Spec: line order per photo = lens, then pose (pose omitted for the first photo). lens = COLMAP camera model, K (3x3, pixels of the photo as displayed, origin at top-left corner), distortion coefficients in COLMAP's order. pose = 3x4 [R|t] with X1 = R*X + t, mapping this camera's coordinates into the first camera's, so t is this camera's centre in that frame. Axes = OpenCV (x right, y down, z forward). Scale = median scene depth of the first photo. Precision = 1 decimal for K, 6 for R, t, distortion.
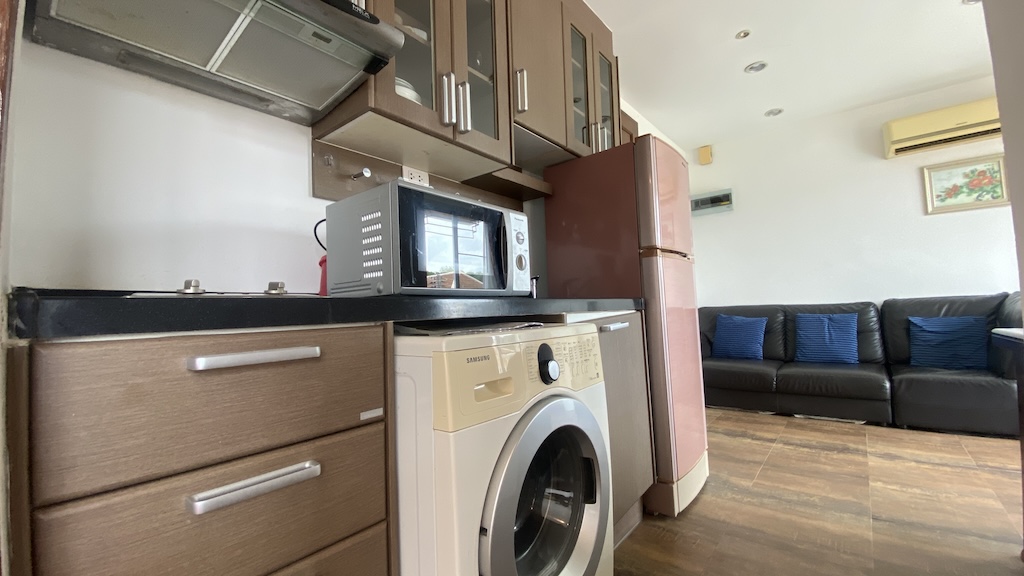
lens RADIAL K [[416.3, 0, 511.3], [0, 416.3, 286.5], [0, 0, 1]] dist [0.021539, -0.020727]
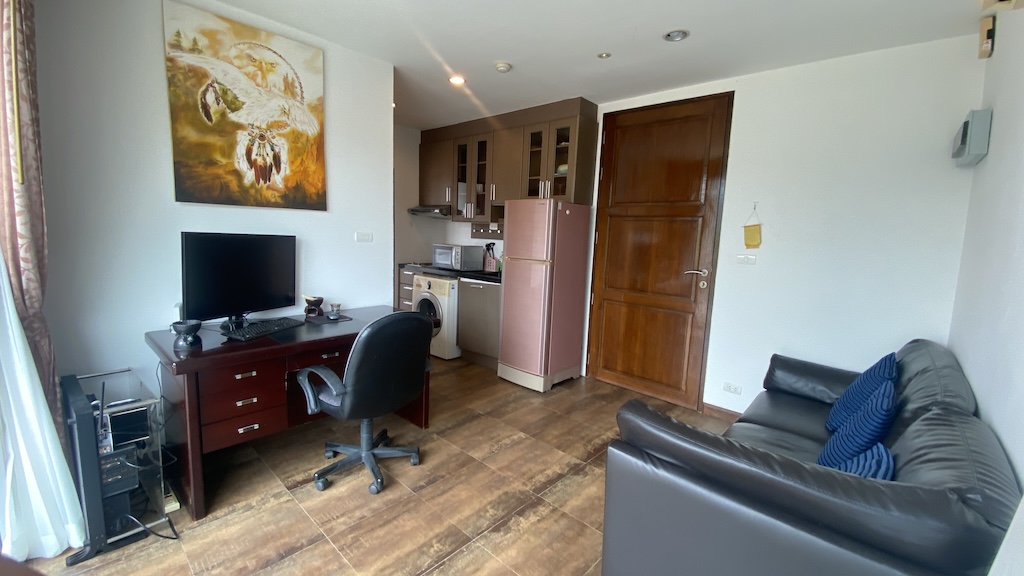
lens RADIAL K [[416.3, 0, 511.3], [0, 416.3, 286.5], [0, 0, 1]] dist [0.021539, -0.020727]
pose [[-0.069050, 0.161278, -0.984491, 2.251606], [0.017190, 0.986892, 0.160465, -0.258102], [0.997465, -0.005843, -0.070917, 1.095334]]
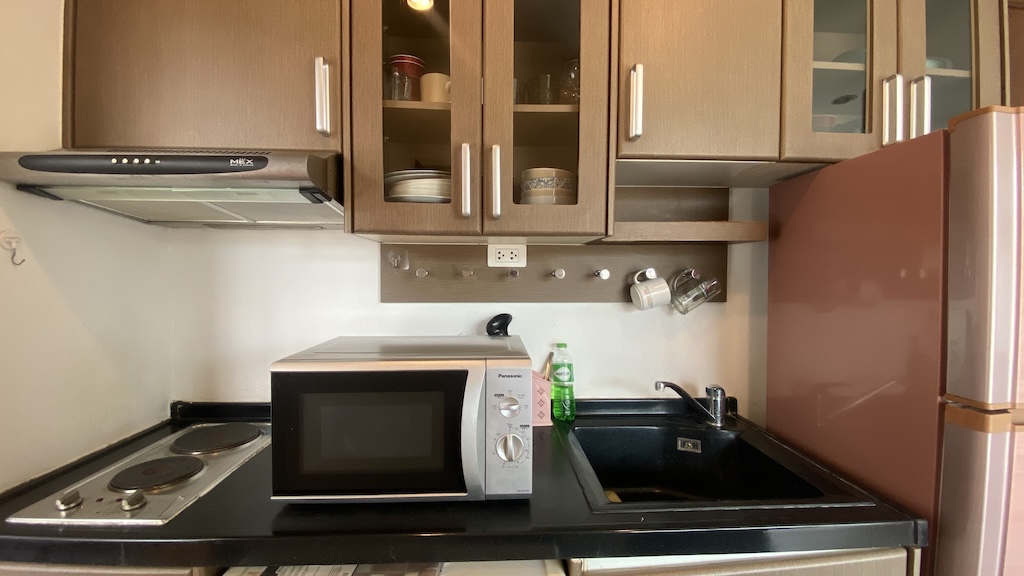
lens RADIAL K [[416.3, 0, 511.3], [0, 416.3, 286.5], [0, 0, 1]] dist [0.021539, -0.020727]
pose [[0.667159, 0.054444, -0.742923, 0.301904], [0.013556, 0.996273, 0.085184, -0.221941], [0.744792, -0.066902, 0.663935, 0.393251]]
